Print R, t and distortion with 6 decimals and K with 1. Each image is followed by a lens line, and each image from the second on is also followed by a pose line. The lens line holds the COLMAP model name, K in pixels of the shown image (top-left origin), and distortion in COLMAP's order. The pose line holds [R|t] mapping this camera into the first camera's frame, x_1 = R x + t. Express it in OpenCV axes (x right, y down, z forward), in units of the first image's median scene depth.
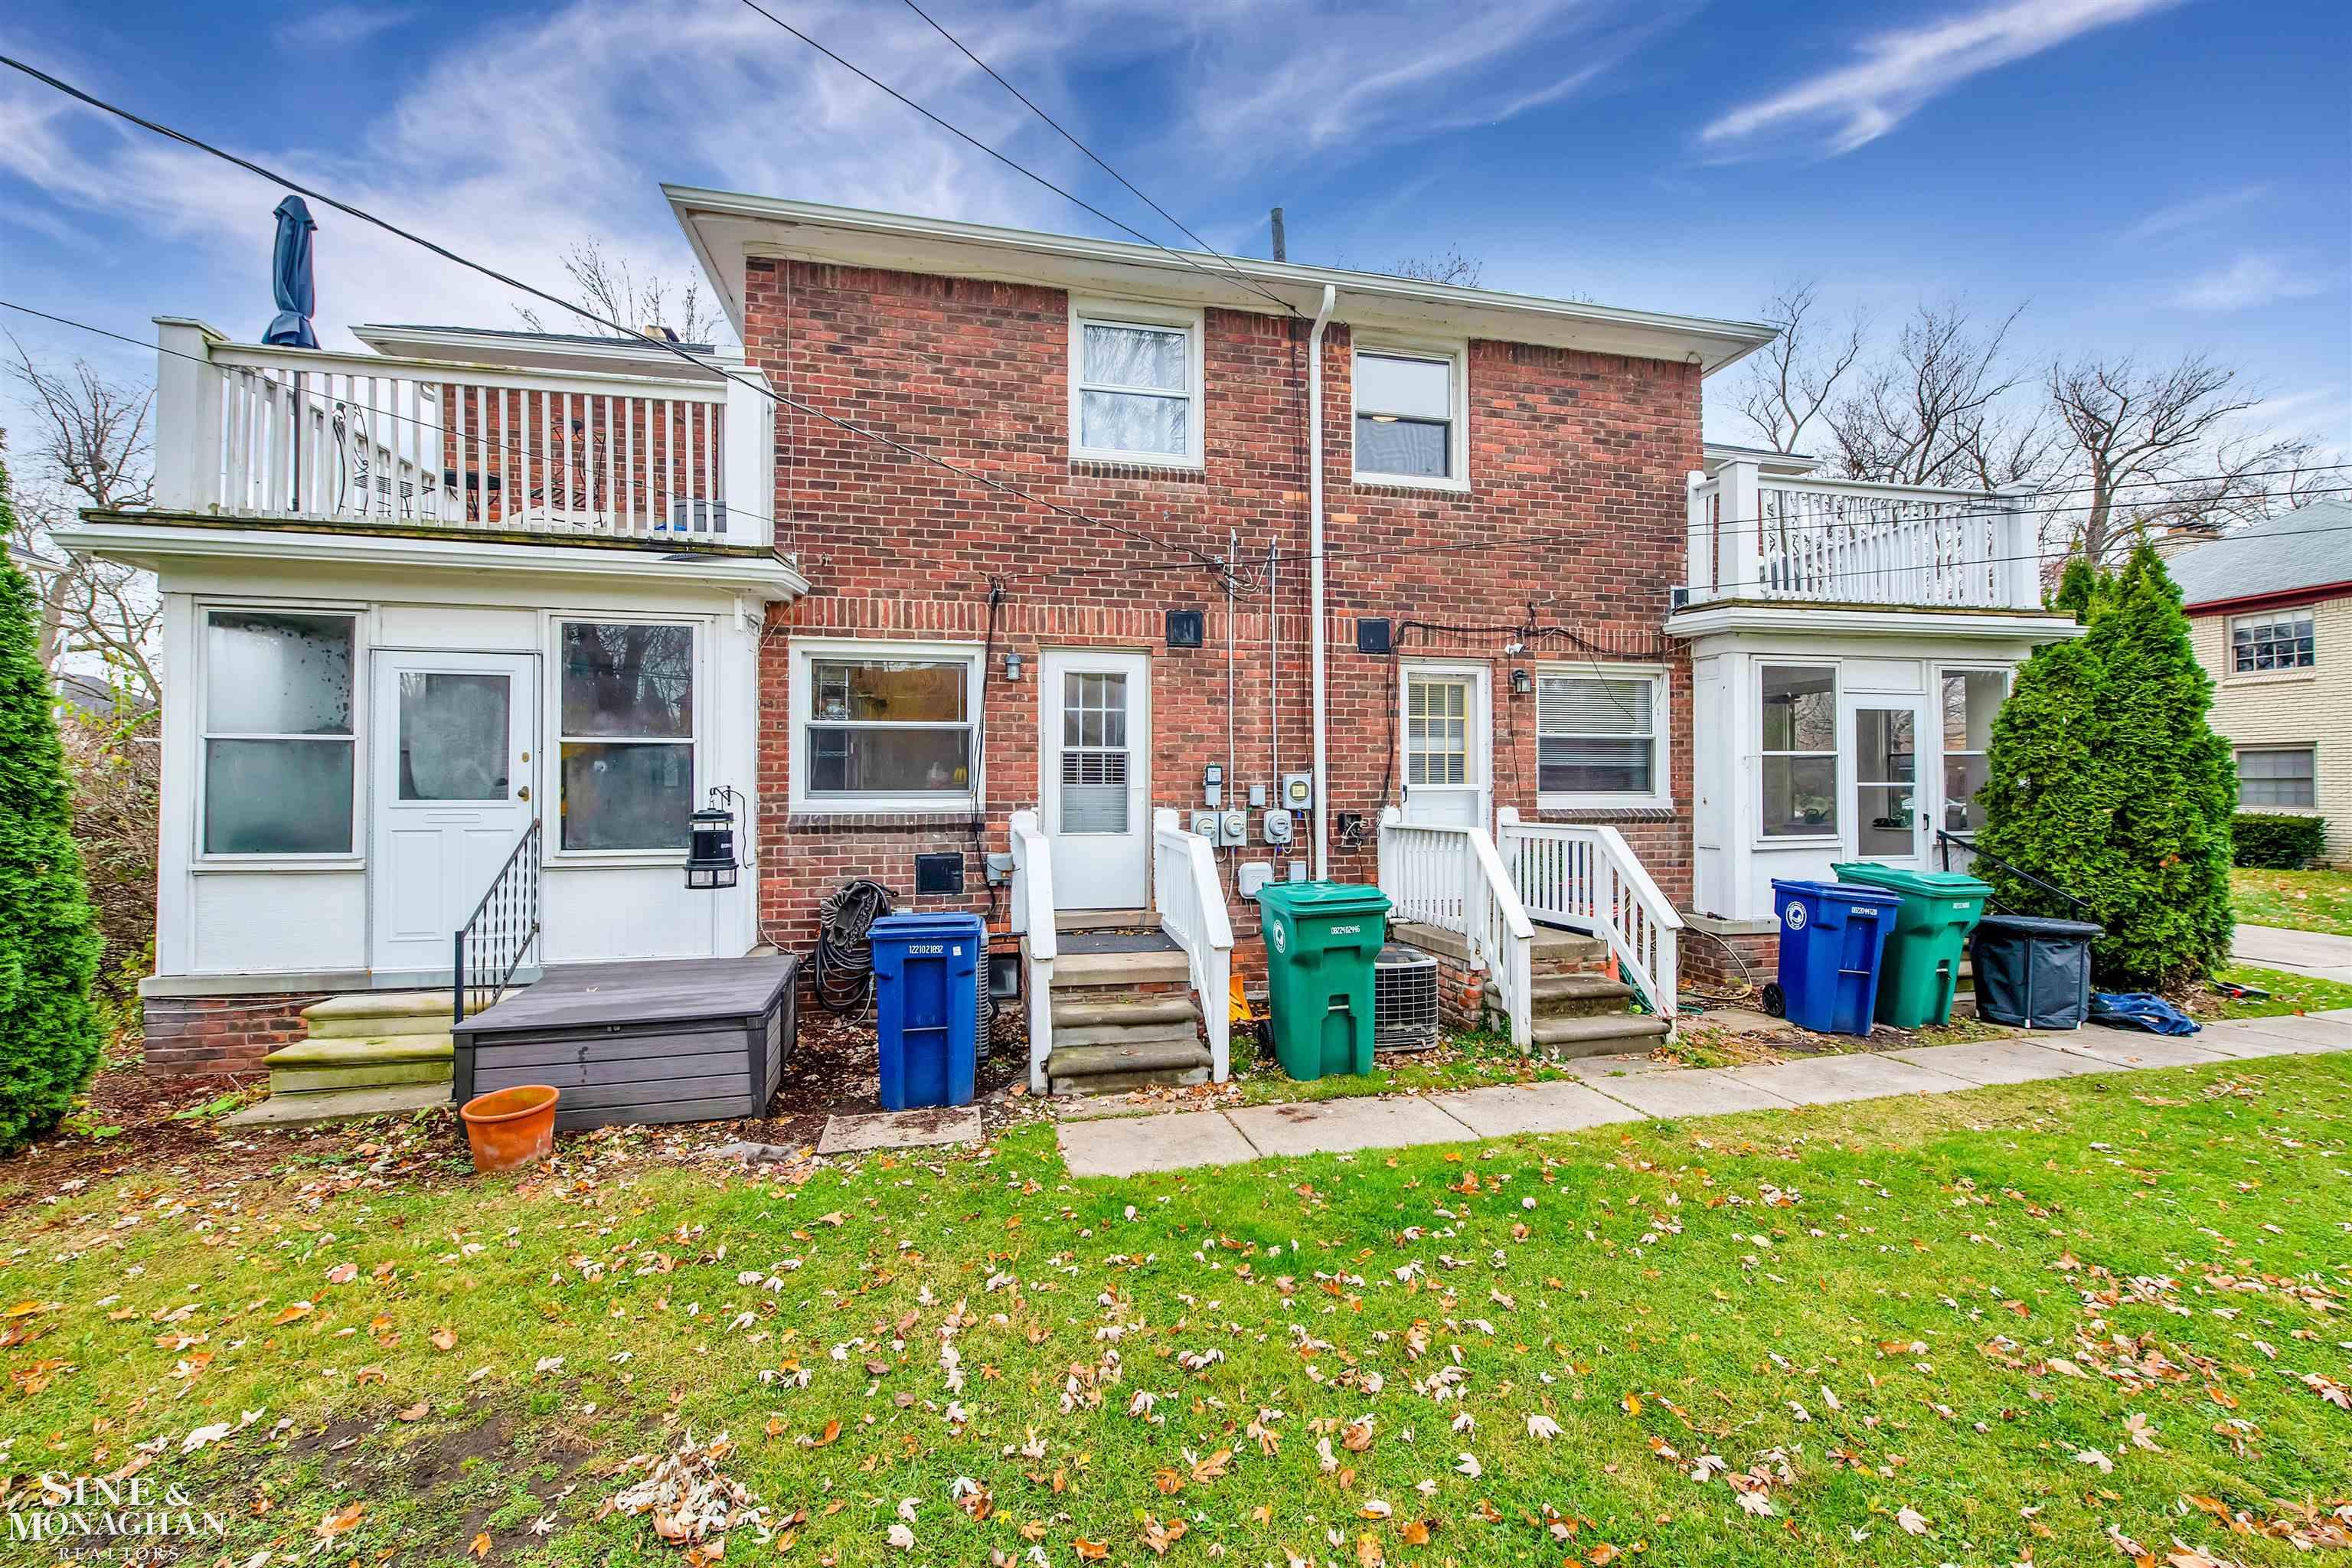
lens RADIAL K [[921.2, 0, 1198.3], [0, 921.2, 781.6], [0, 0, 1]] dist [-0.006565, -0.001121]
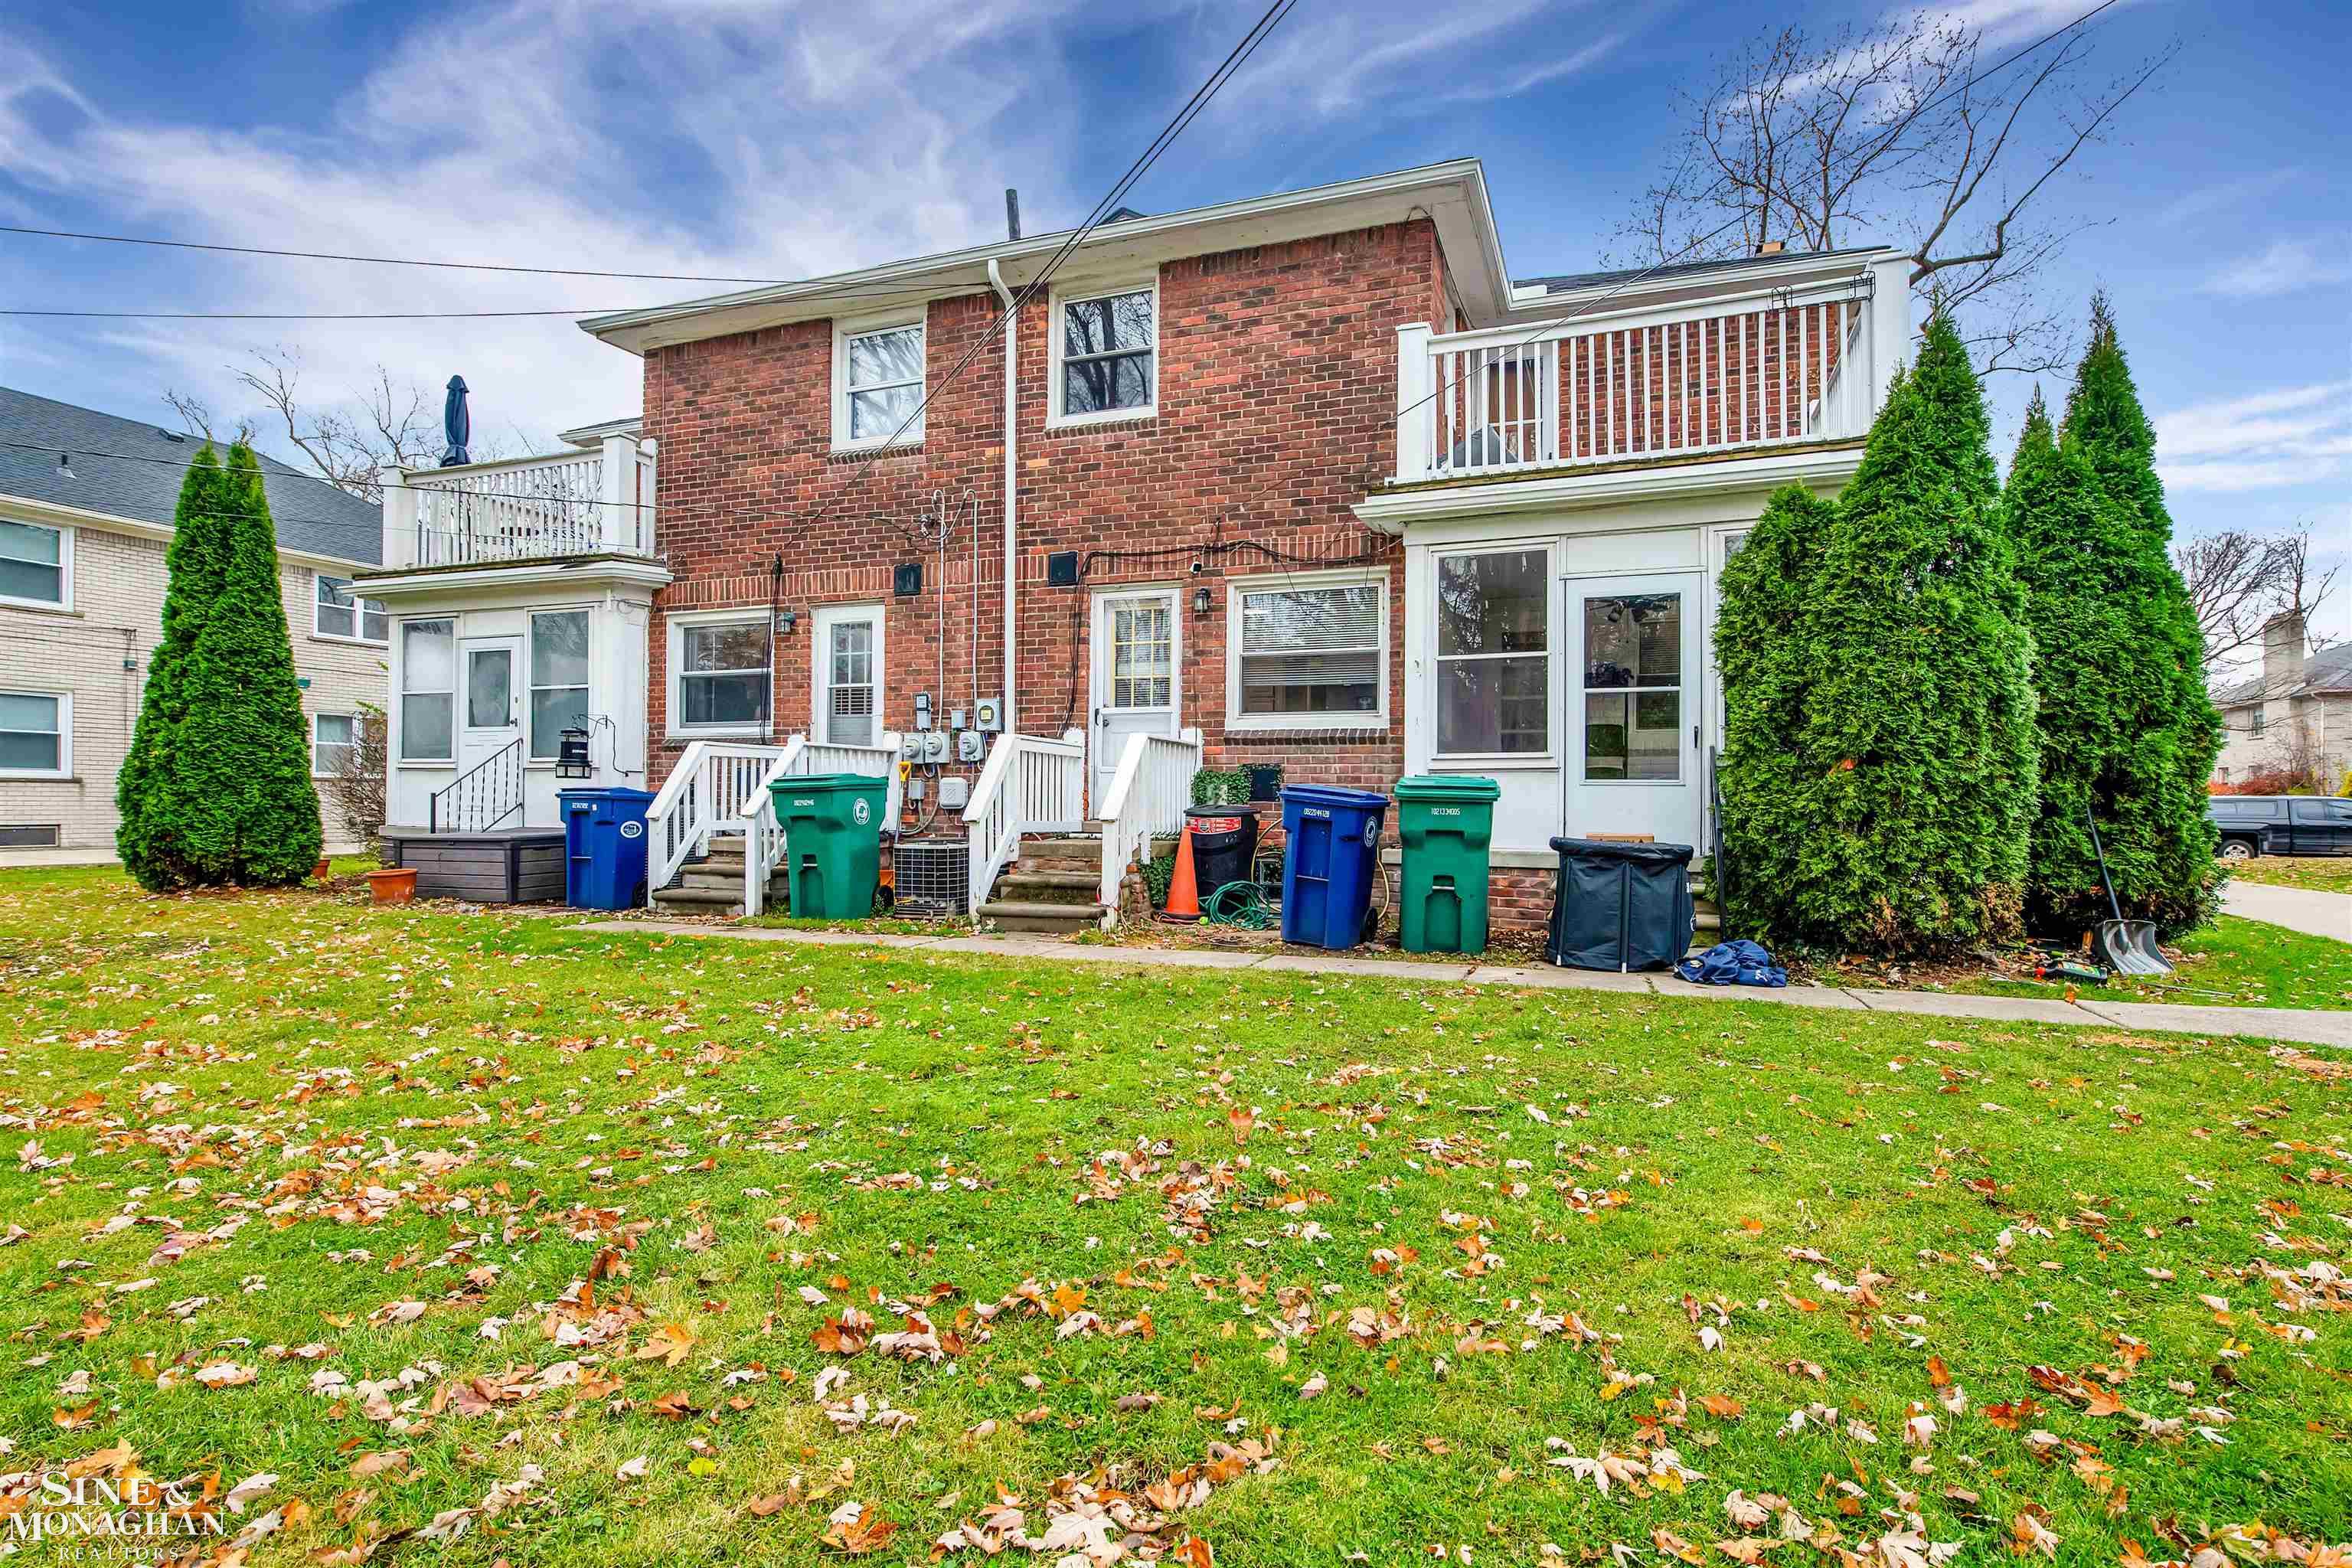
lens RADIAL K [[1149.2, 0, 1196.7], [0, 1149.2, 801.2], [0, 0, 1]] dist [-0.006023, 0.000118]
pose [[0.841549, 0.007486, -0.540128, 1.123590], [-0.004384, 0.999966, 0.007029, 0.108843], [0.540162, -0.003547, 0.841553, -0.043405]]
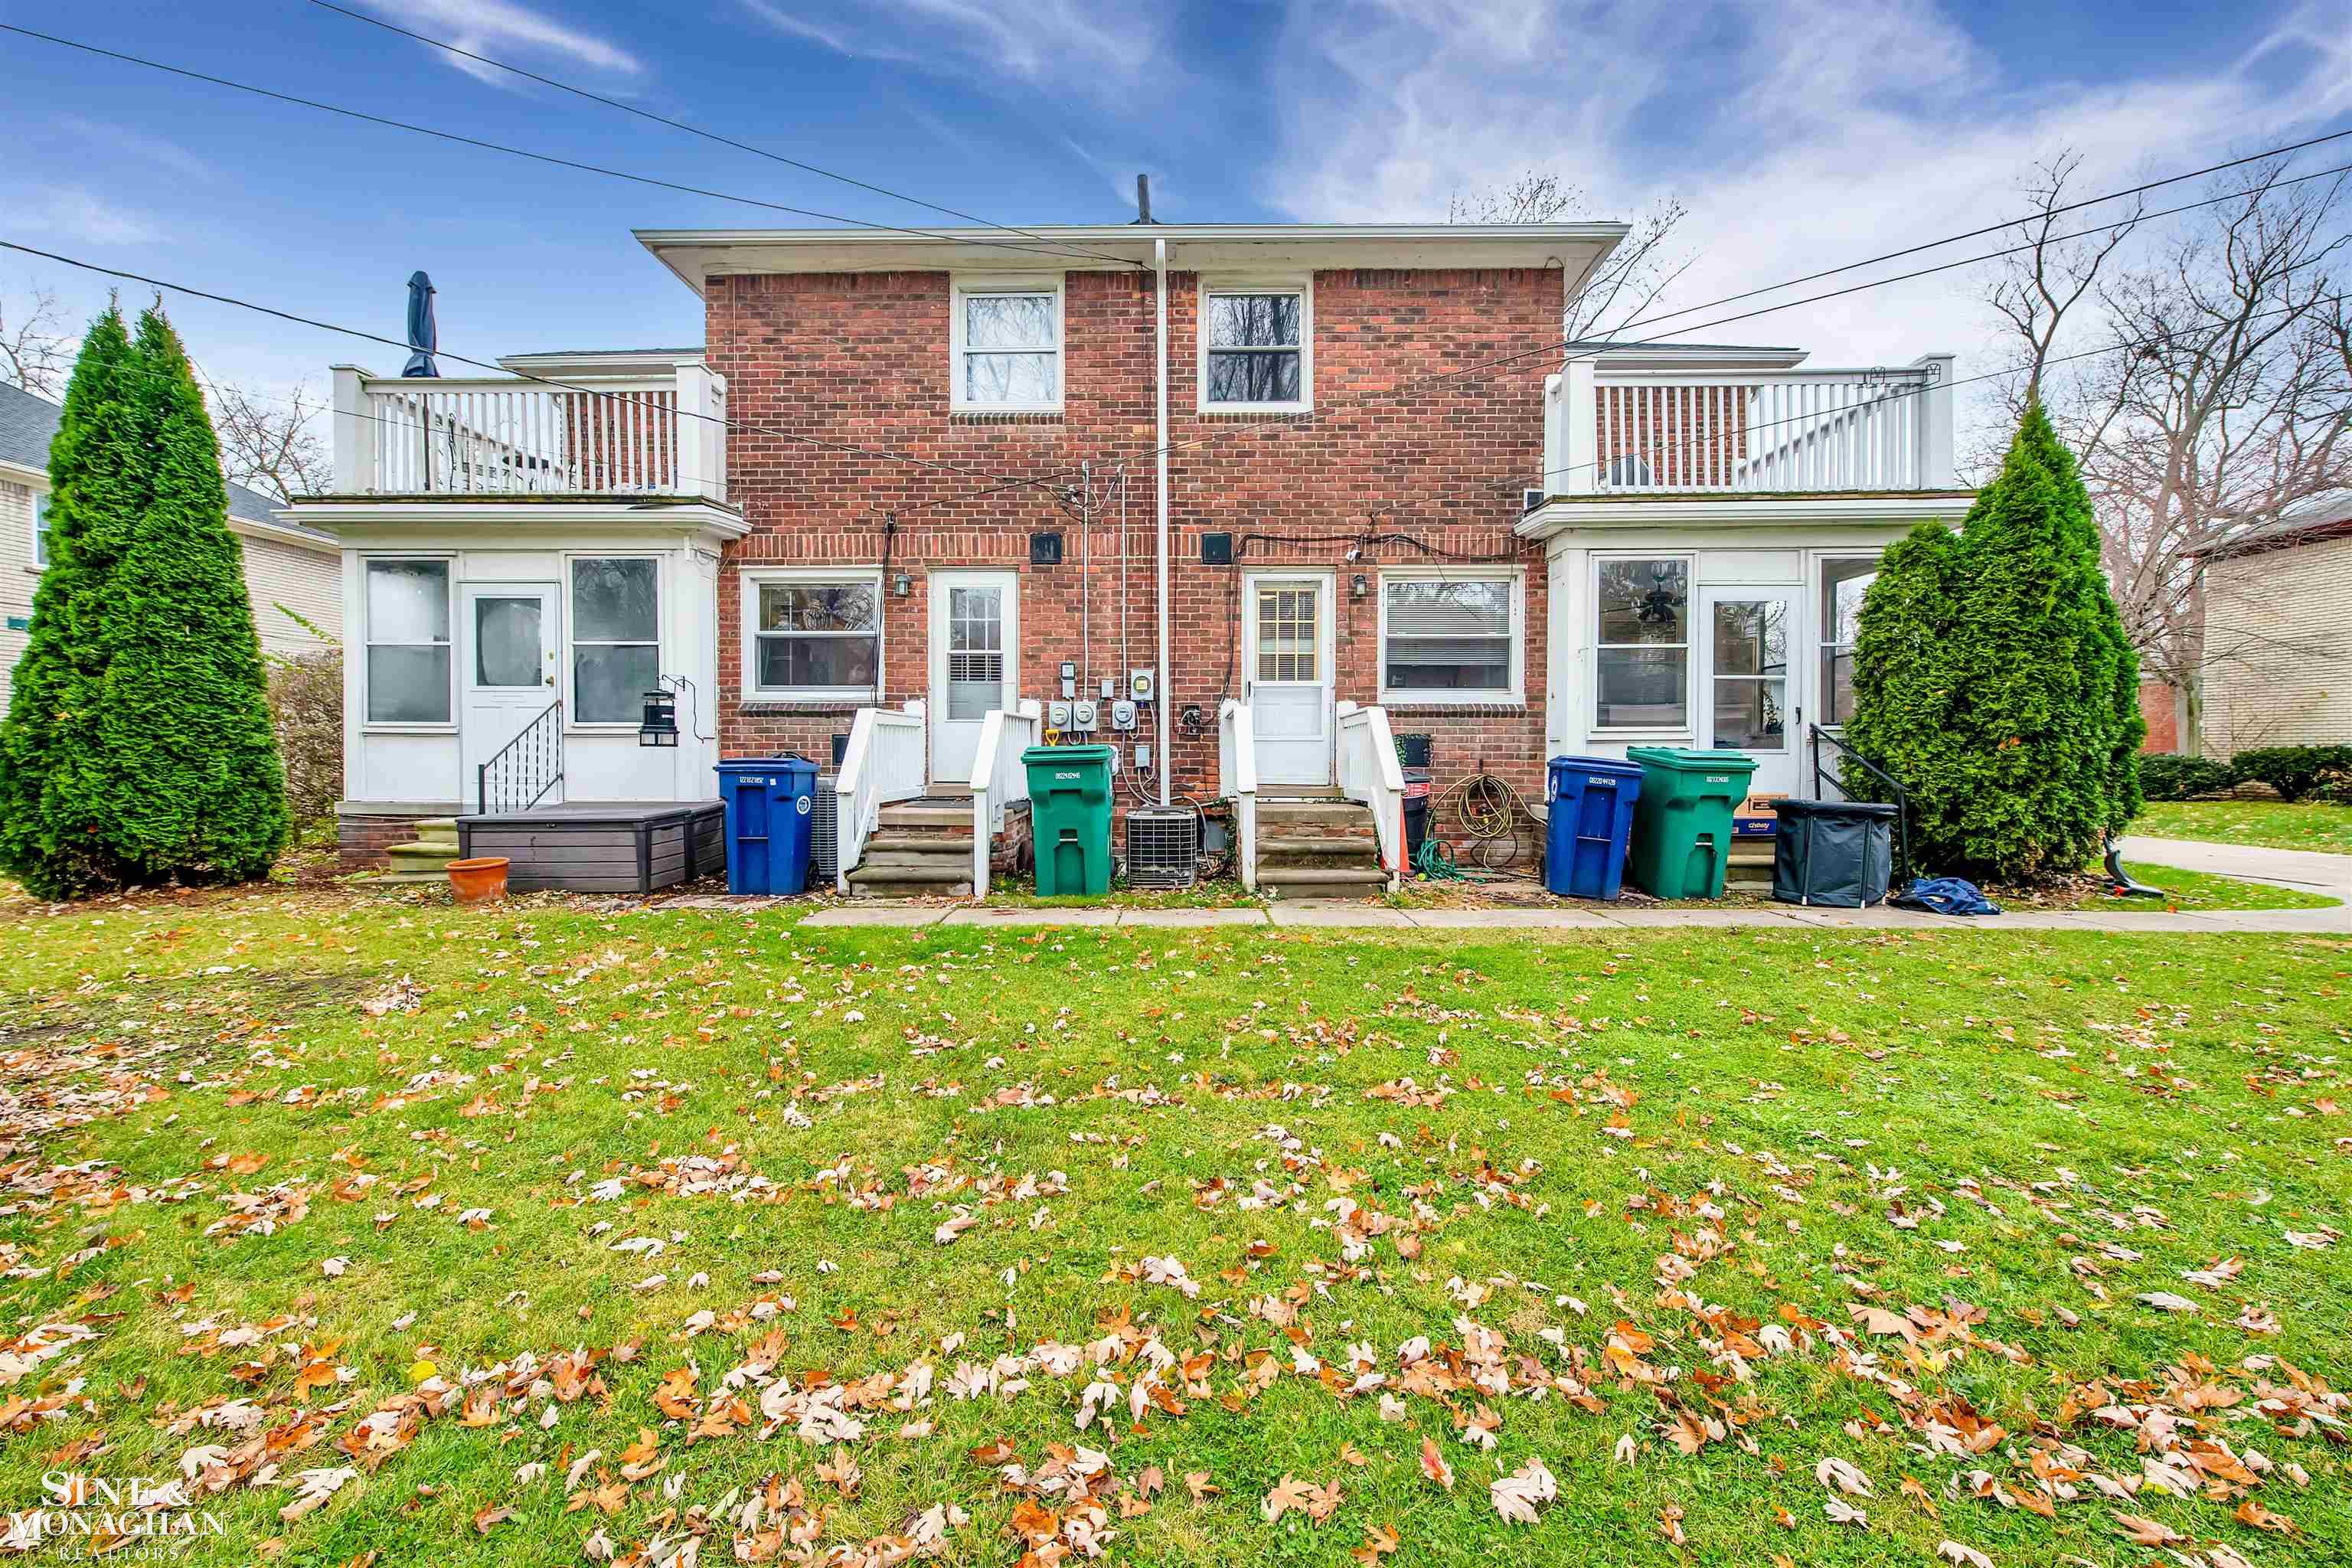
lens RADIAL K [[921.2, 0, 1192.8], [0, 921.2, 777.2], [0, 0, 1]] dist [-0.006565, -0.001121]
pose [[0.972469, 0.009610, -0.232833, 0.460275], [-0.001942, 0.999449, 0.033139, 0.091589], [0.233023, -0.031774, 0.971952, -0.124116]]
